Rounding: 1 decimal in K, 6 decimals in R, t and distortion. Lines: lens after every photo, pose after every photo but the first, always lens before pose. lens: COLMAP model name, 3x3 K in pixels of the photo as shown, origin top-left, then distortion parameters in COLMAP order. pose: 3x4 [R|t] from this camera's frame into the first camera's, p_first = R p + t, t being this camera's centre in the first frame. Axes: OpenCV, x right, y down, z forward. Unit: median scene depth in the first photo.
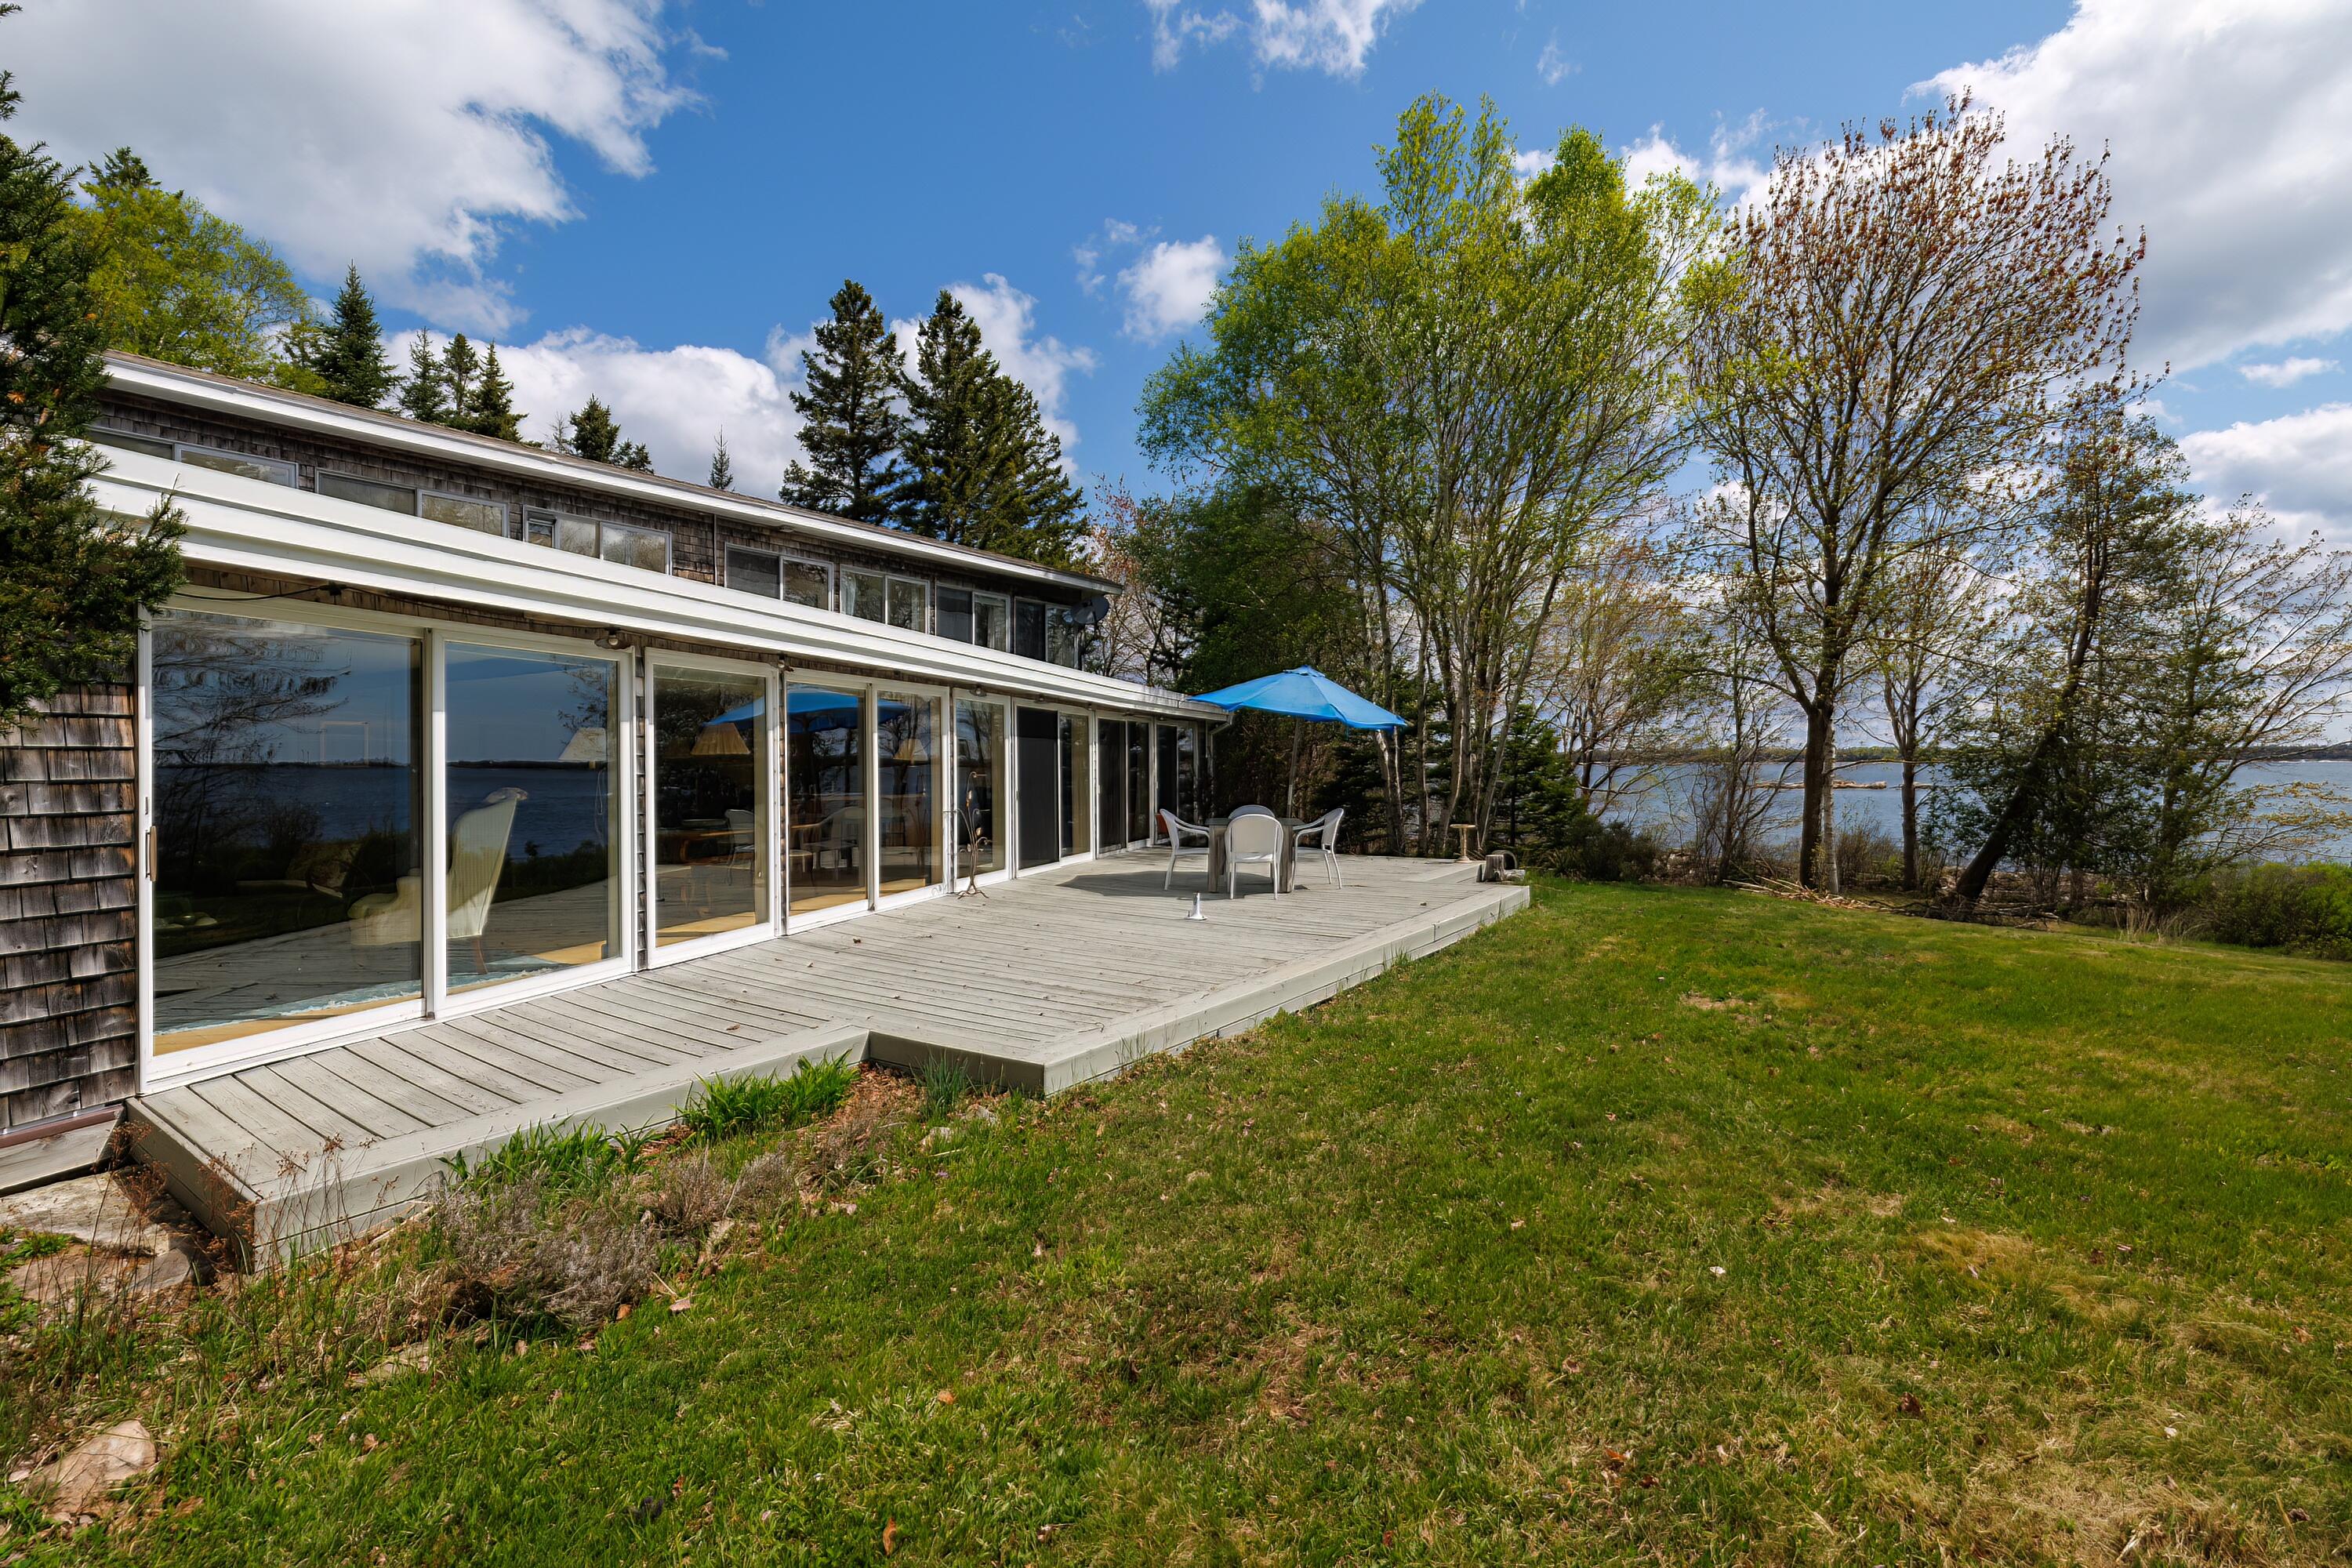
lens RADIAL K [[1029.5, 0, 1201.8], [0, 1029.5, 768.5], [0, 0, 1]] dist [0.009337, 0.000256]
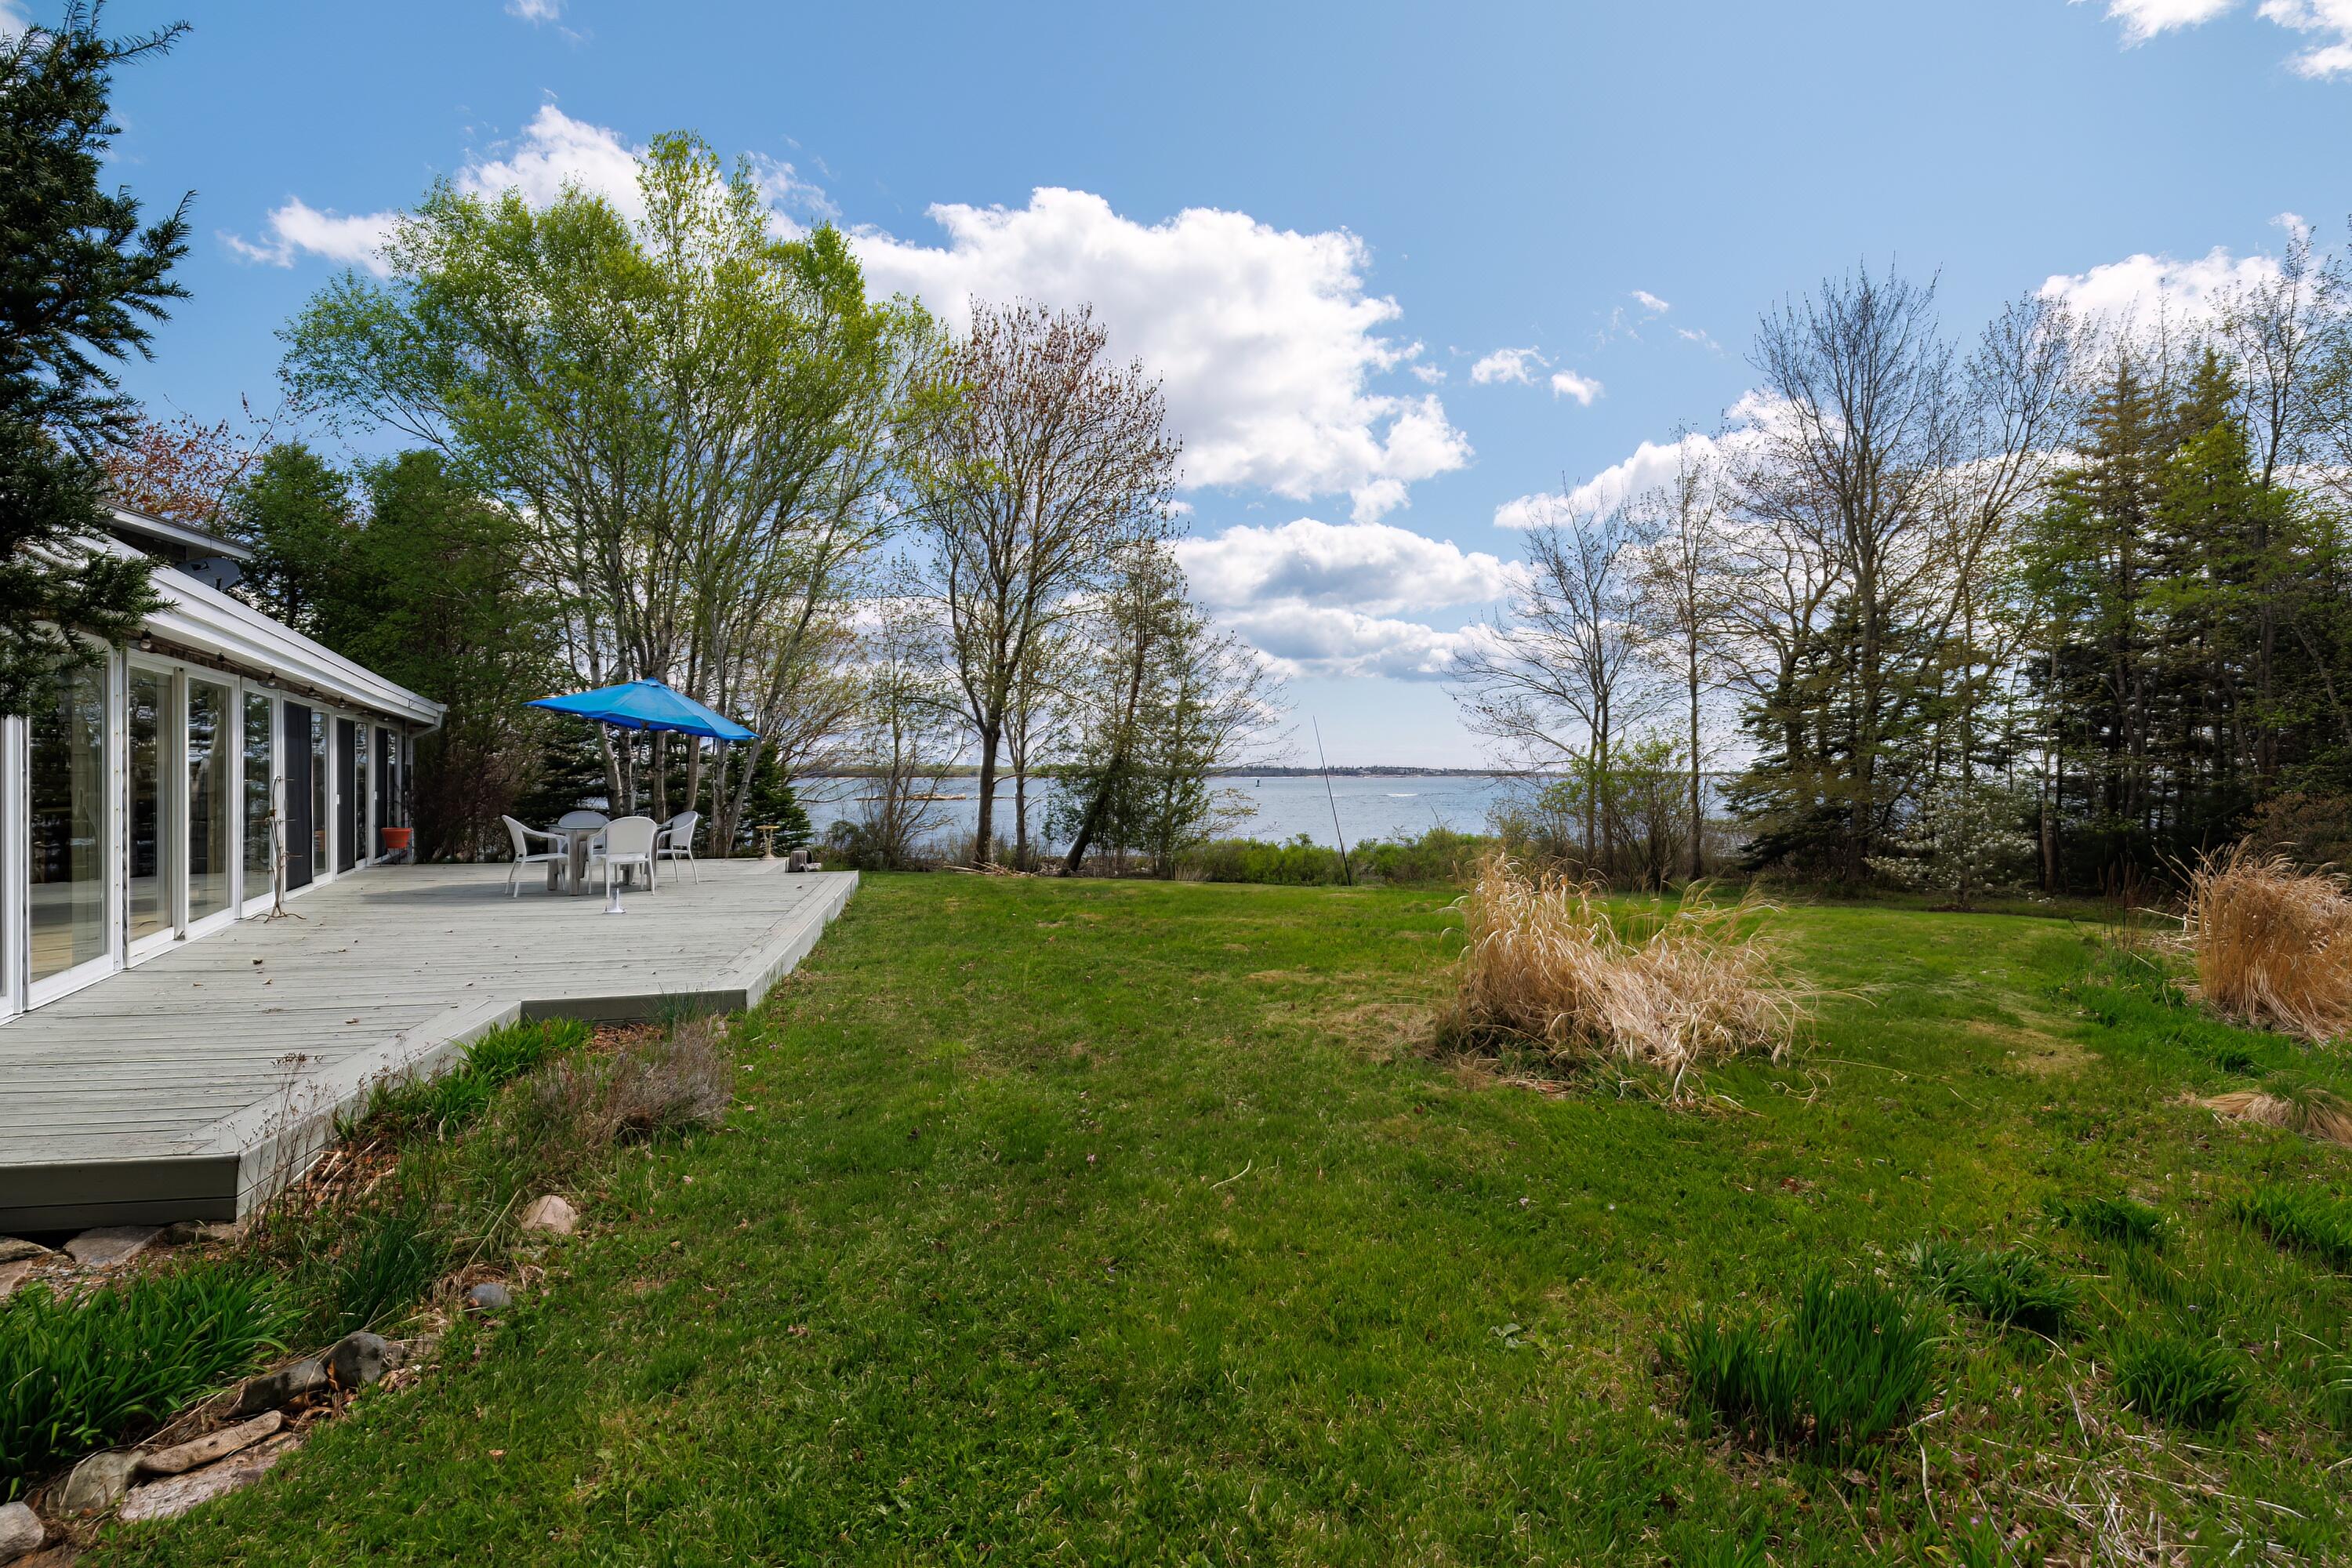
lens RADIAL K [[990.0, 0, 1176.0], [0, 990.0, 784.0], [0, 0, 1]] dist [-0.000888, -0.000090]
pose [[0.714649, -0.002414, 0.699479, -0.104404], [0.000729, 0.999996, 0.002707, 0.003692], [-0.699483, -0.001425, 0.714648, -0.046722]]
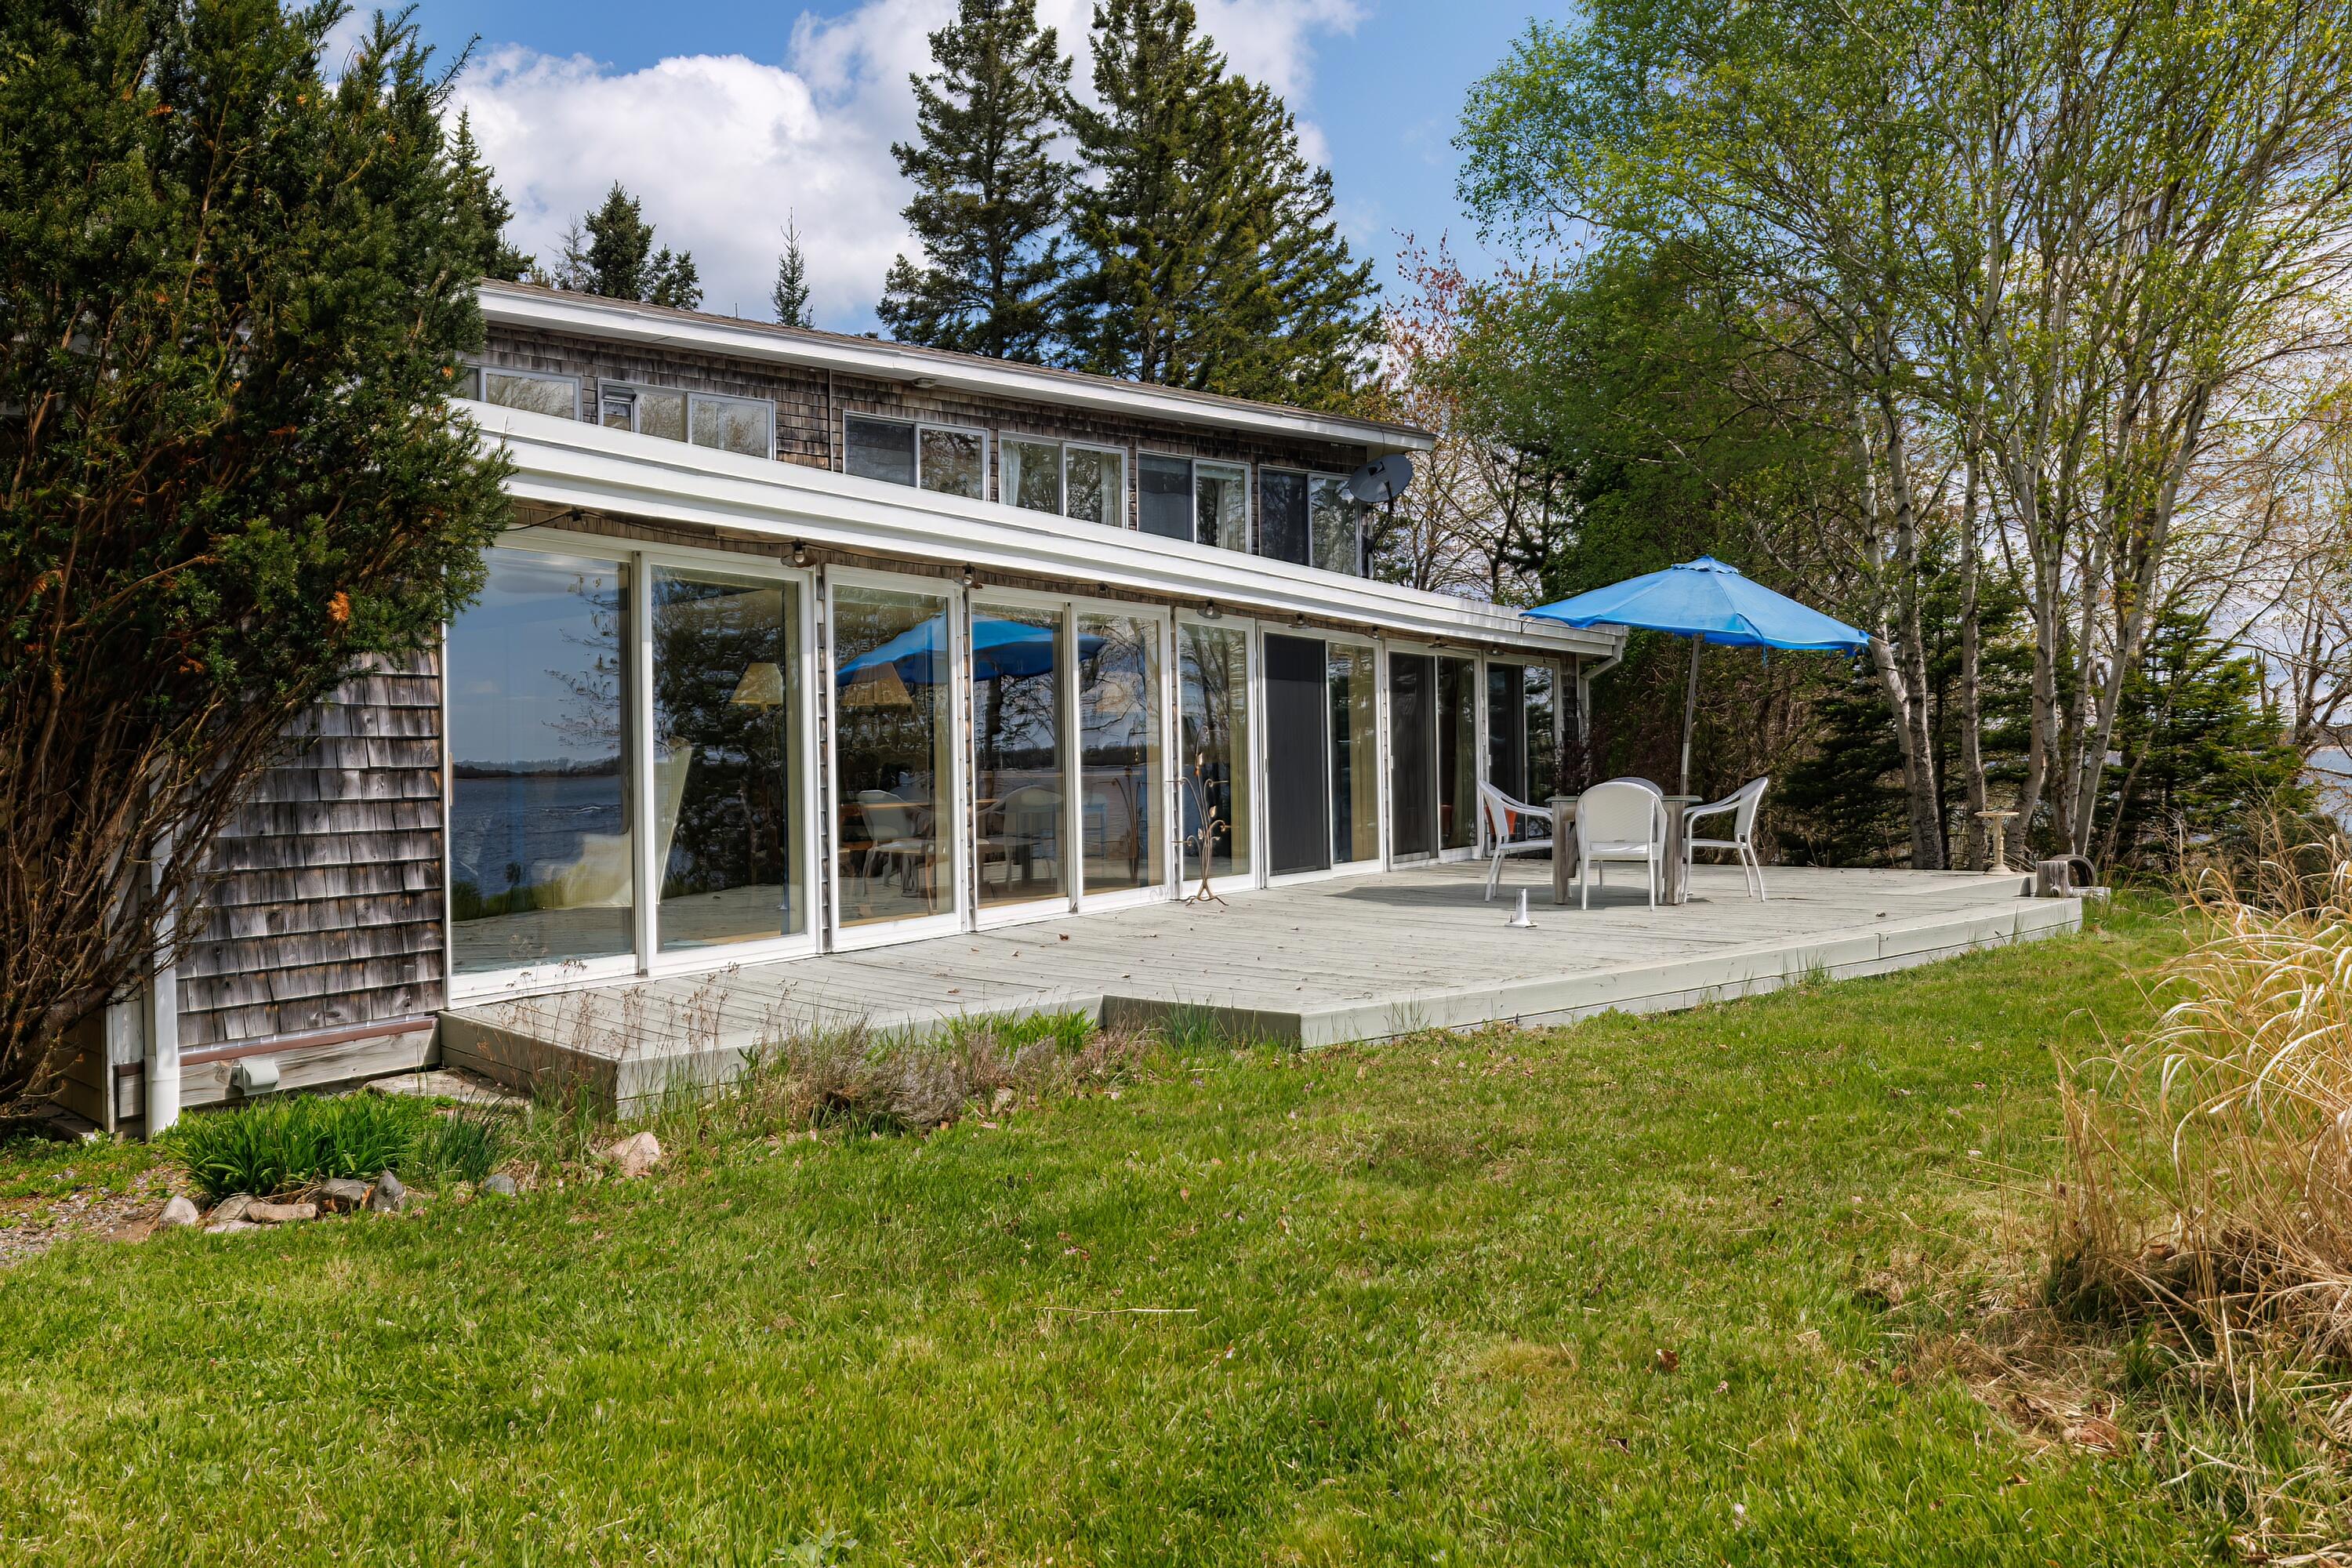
lens RADIAL K [[1872.4, 0, 1176.0], [0, 1872.4, 784.0], [0, 0, 1]] dist [-0.013048, -0.001450]
pose [[0.974755, -0.010483, -0.223029, 0.017072], [0.013293, 0.999850, 0.011102, 0.011317], [0.222879, -0.013787, 0.974749, -0.098139]]
